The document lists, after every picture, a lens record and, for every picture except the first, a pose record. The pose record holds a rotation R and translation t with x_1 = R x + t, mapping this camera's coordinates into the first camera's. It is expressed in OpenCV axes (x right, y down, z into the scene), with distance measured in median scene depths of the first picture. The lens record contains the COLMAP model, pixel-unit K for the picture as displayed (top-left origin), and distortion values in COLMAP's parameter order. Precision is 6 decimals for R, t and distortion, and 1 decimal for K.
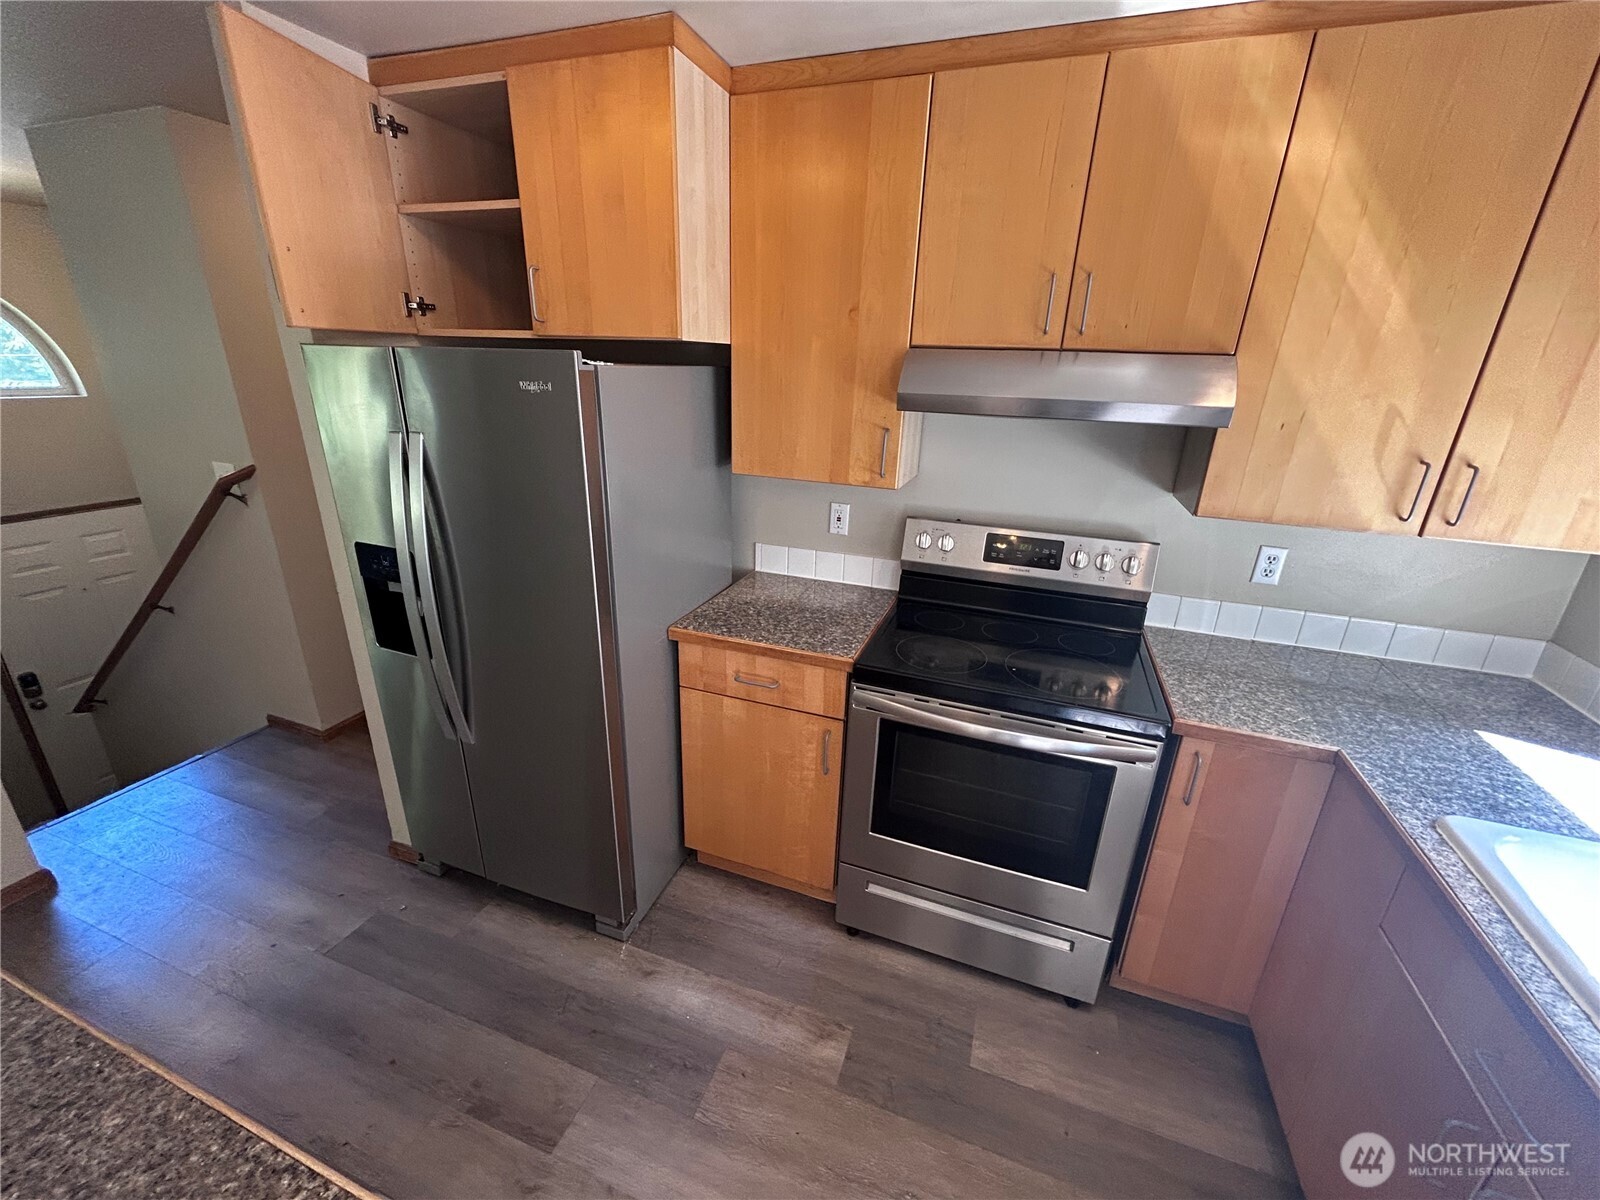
lens RADIAL K [[645.1, 0, 800.0], [0, 645.1, 600.0], [0, 0, 1]] dist [0.001454, -0.000029]
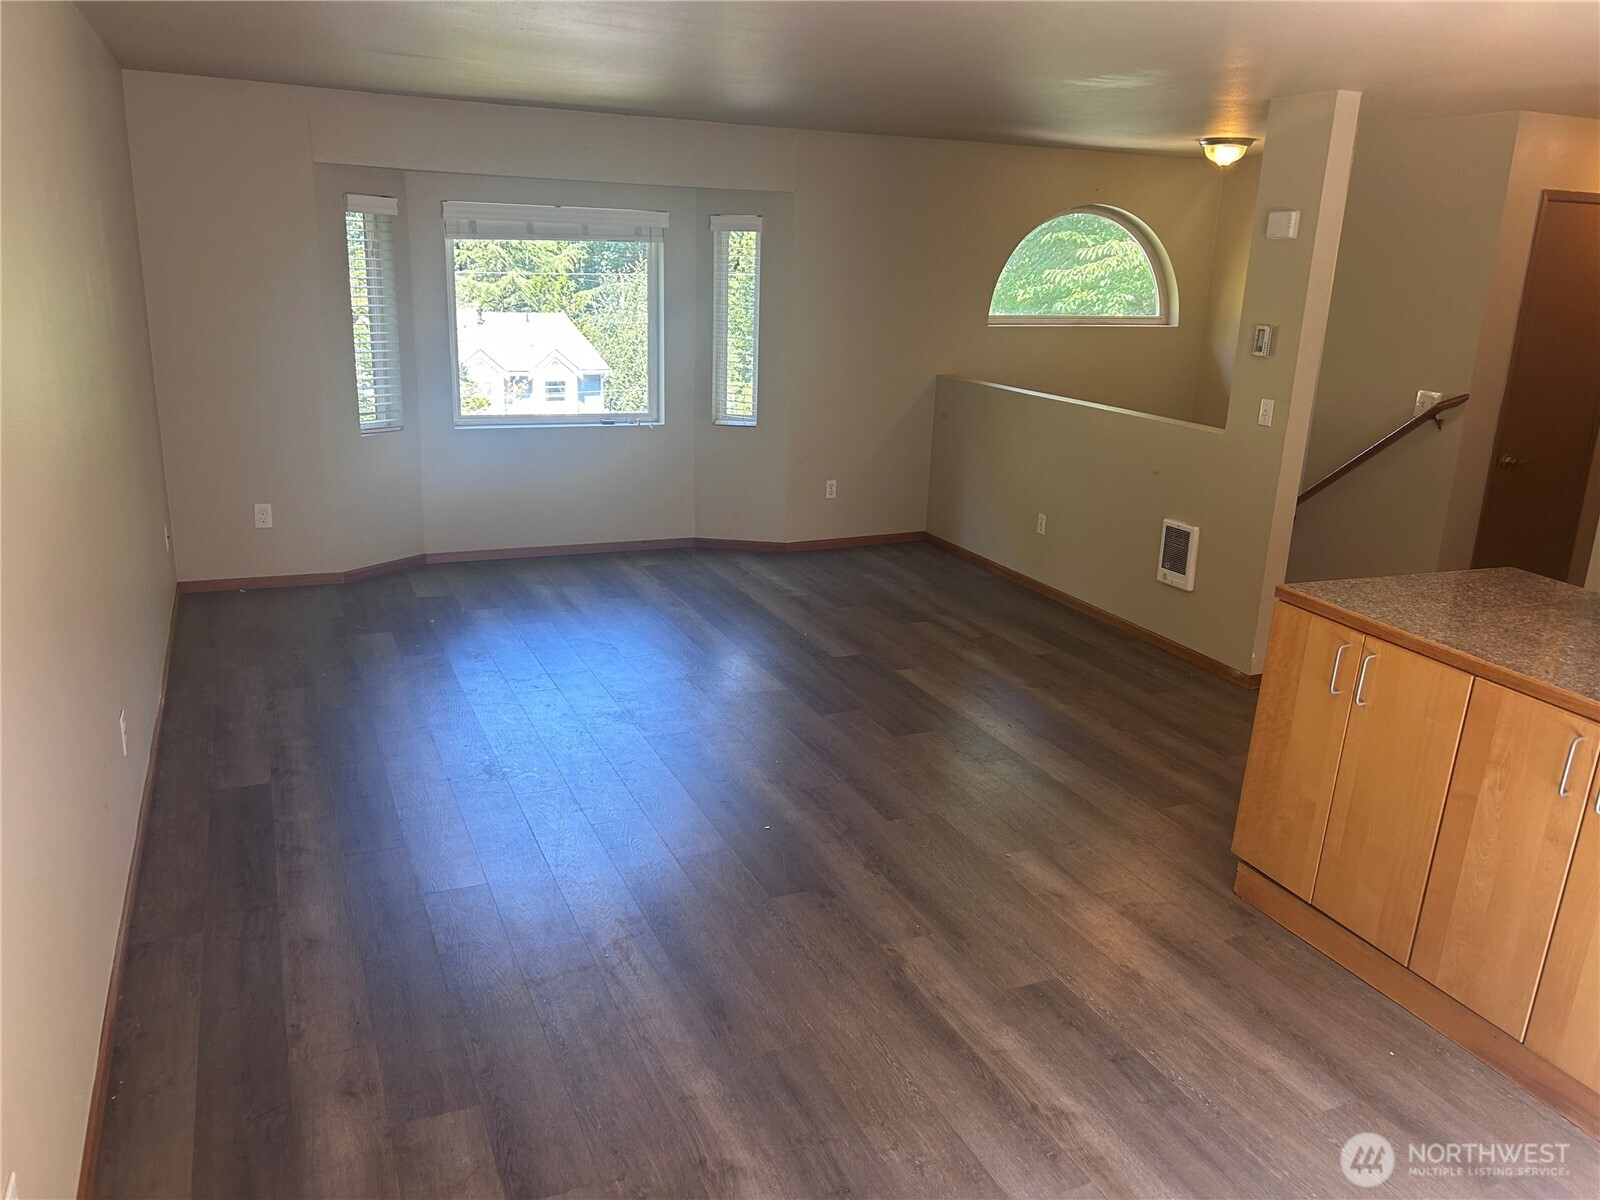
lens RADIAL K [[1202.5, 0, 818.8], [0, 1202.5, 600.6], [0, 0, 1]] dist [0.063769, -0.055622]
pose [[0.706833, 0.194448, -0.680131, -0.169080], [-0.260792, 0.965382, 0.004969, 0.579833], [0.657552, 0.173860, 0.733074, -1.709104]]
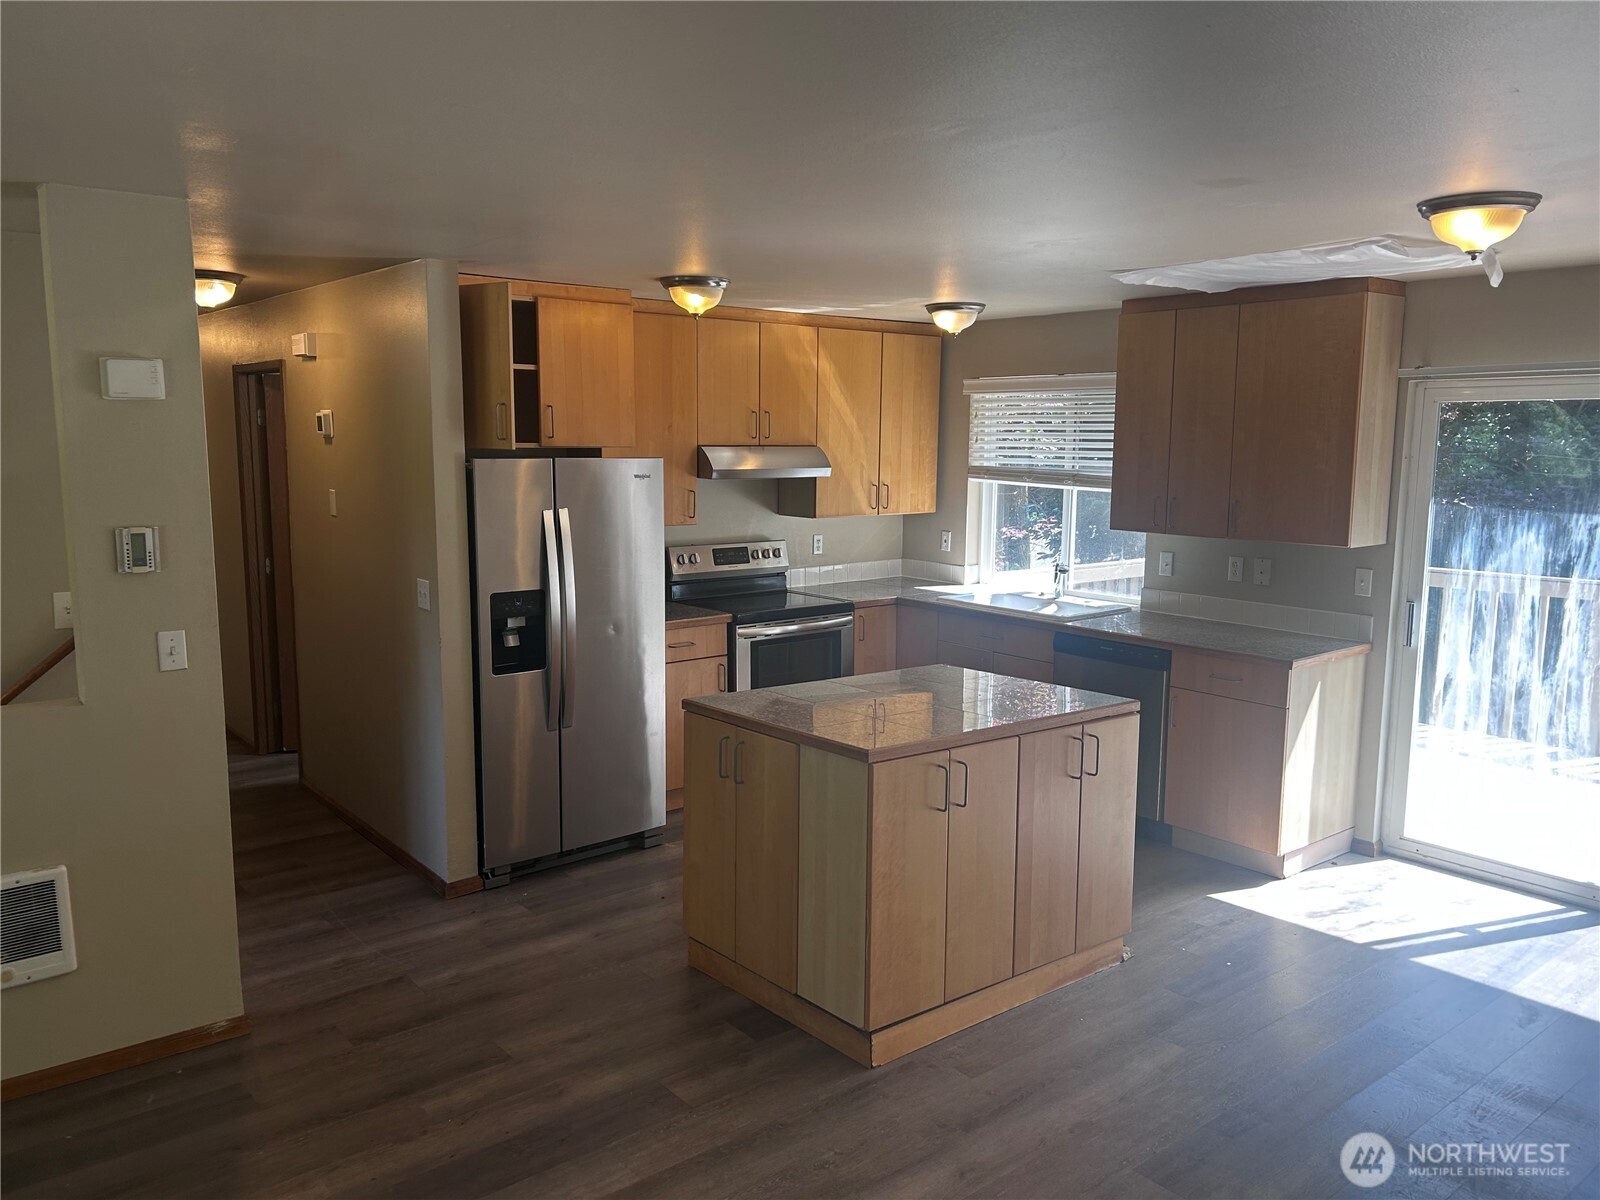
lens RADIAL K [[1202.5, 0, 818.8], [0, 1202.5, 600.6], [0, 0, 1]] dist [0.063769, -0.055622]
pose [[0.504175, -0.146027, 0.851166, -2.473809], [0.305223, 0.952121, -0.017447, 0.178834], [-0.807865, 0.268592, 0.524606, -0.891757]]
